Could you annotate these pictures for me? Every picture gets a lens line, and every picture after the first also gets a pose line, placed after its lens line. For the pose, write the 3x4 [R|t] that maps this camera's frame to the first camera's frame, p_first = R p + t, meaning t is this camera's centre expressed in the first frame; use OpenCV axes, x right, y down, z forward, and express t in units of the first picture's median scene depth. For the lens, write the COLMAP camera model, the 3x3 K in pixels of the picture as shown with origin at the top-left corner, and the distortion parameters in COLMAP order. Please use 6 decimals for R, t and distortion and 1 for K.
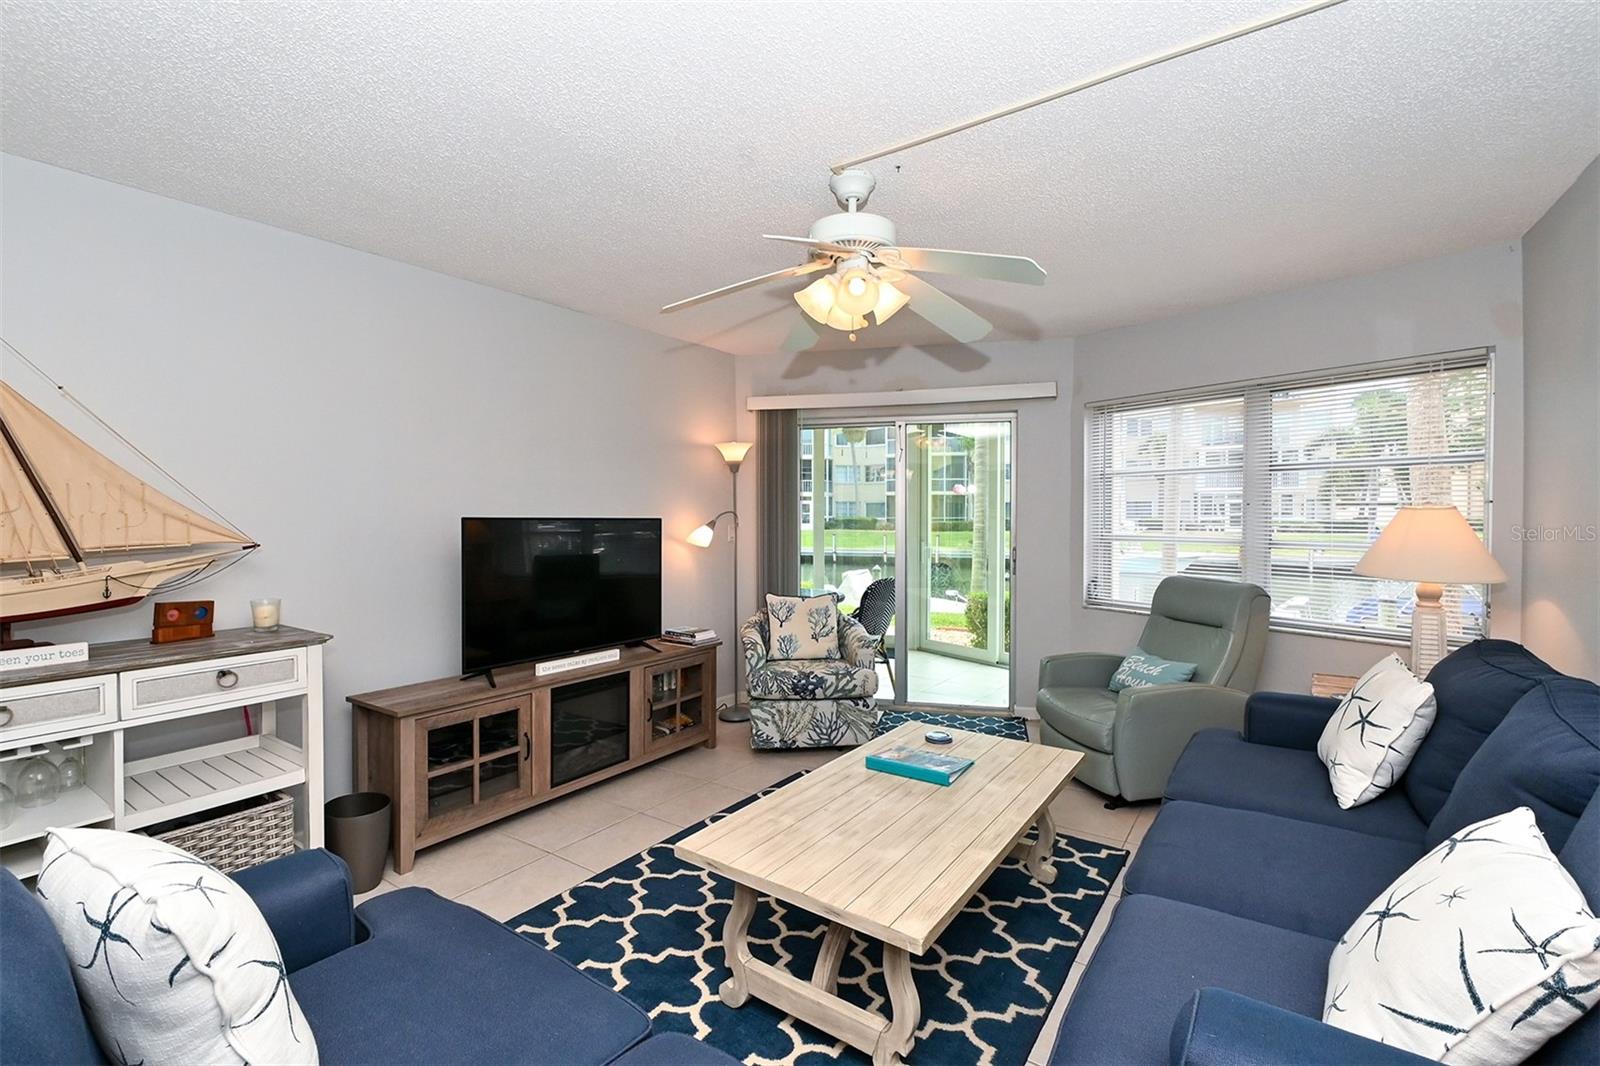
lens RADIAL K [[710.7, 0, 828.8], [0, 710.7, 520.0], [0, 0, 1]] dist [0.005407, -0.003728]
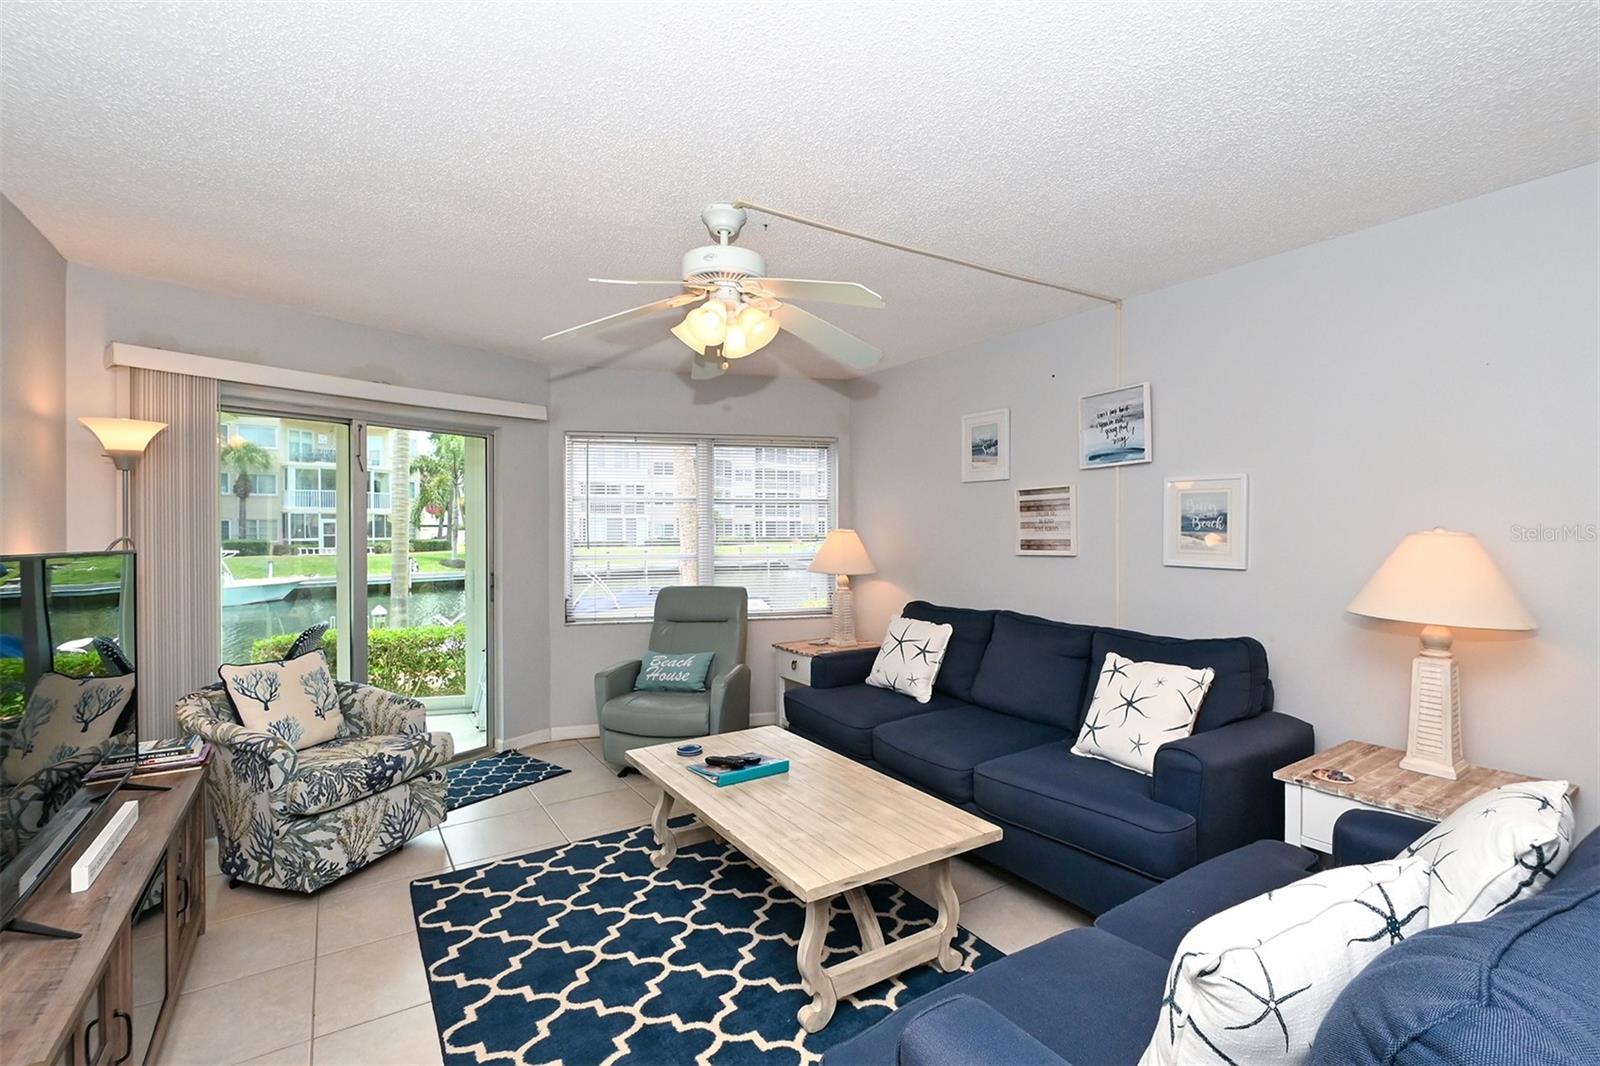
lens RADIAL K [[710.7, 0, 798.6], [0, 710.7, 530.8], [0, 0, 1]] dist [0.005407, -0.003728]
pose [[0.392530, -0.000891, 0.919739, -0.663592], [0.012658, 0.999910, -0.004434, -0.010632], [-0.919652, 0.013382, 0.392506, 0.384771]]
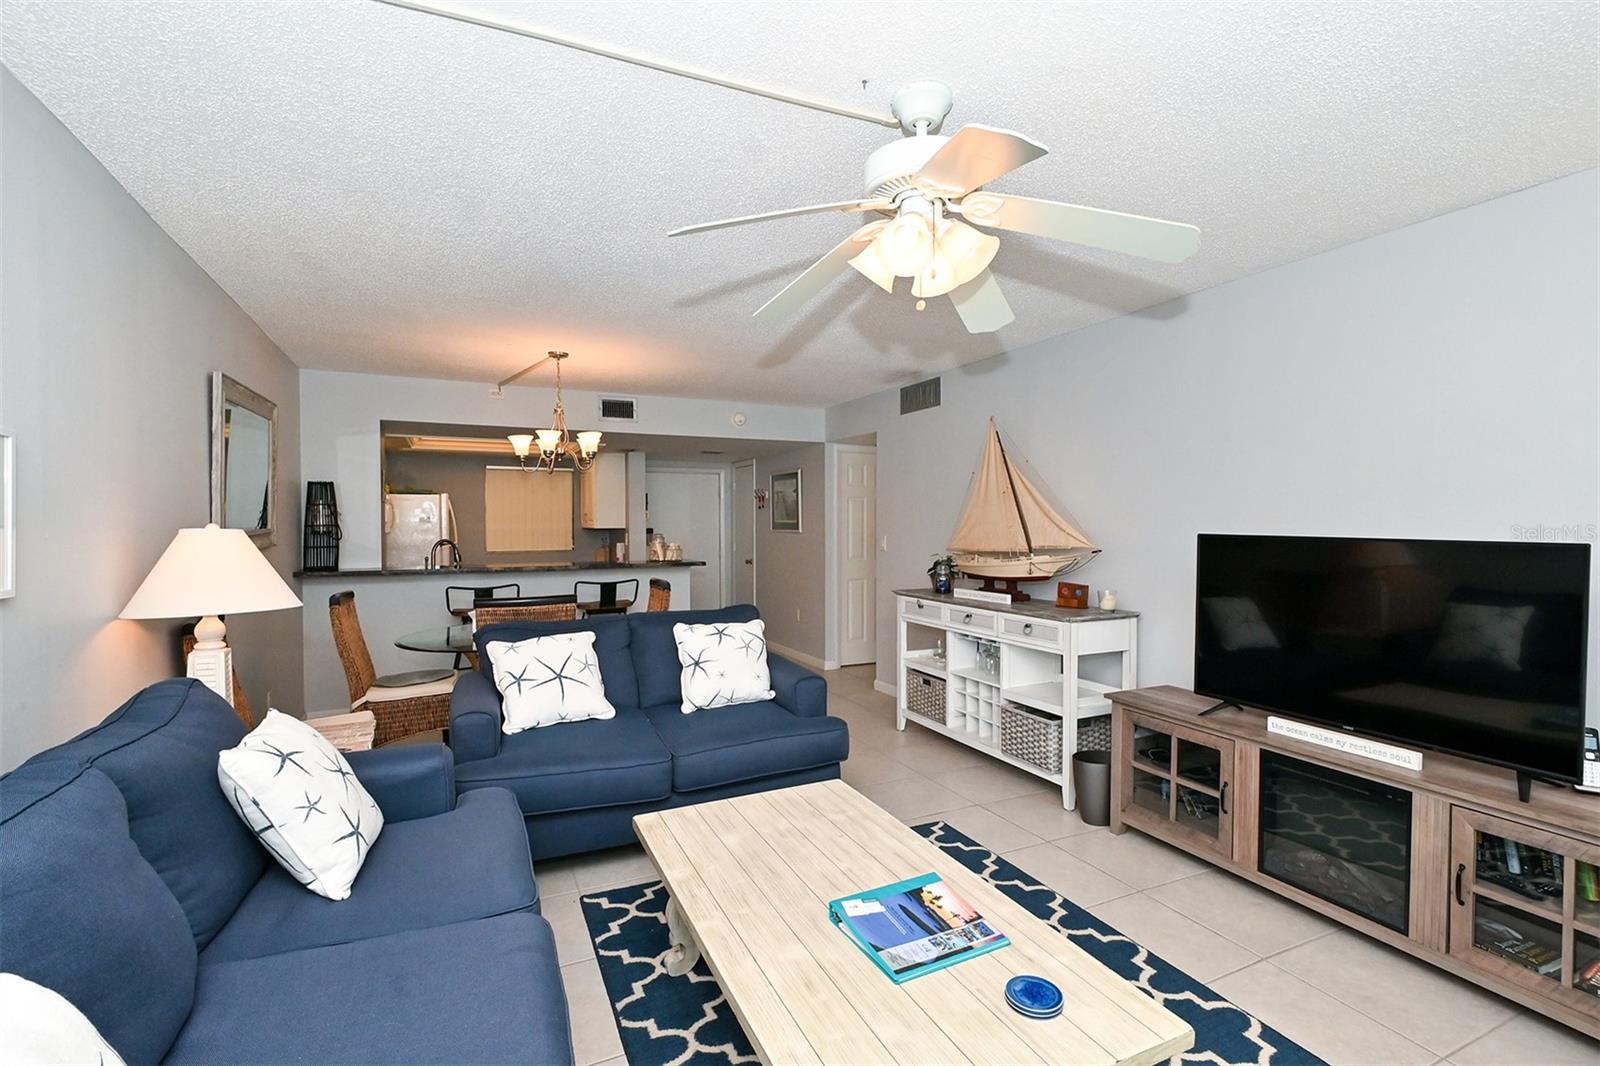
lens RADIAL K [[710.7, 0, 793.8], [0, 710.7, 537.1], [0, 0, 1]] dist [0.005407, -0.003728]
pose [[-0.527546, 0.017286, -0.849351, 0.579325], [-0.009683, 0.999606, 0.026359, -0.018698], [0.849471, 0.022130, -0.527171, 0.986629]]
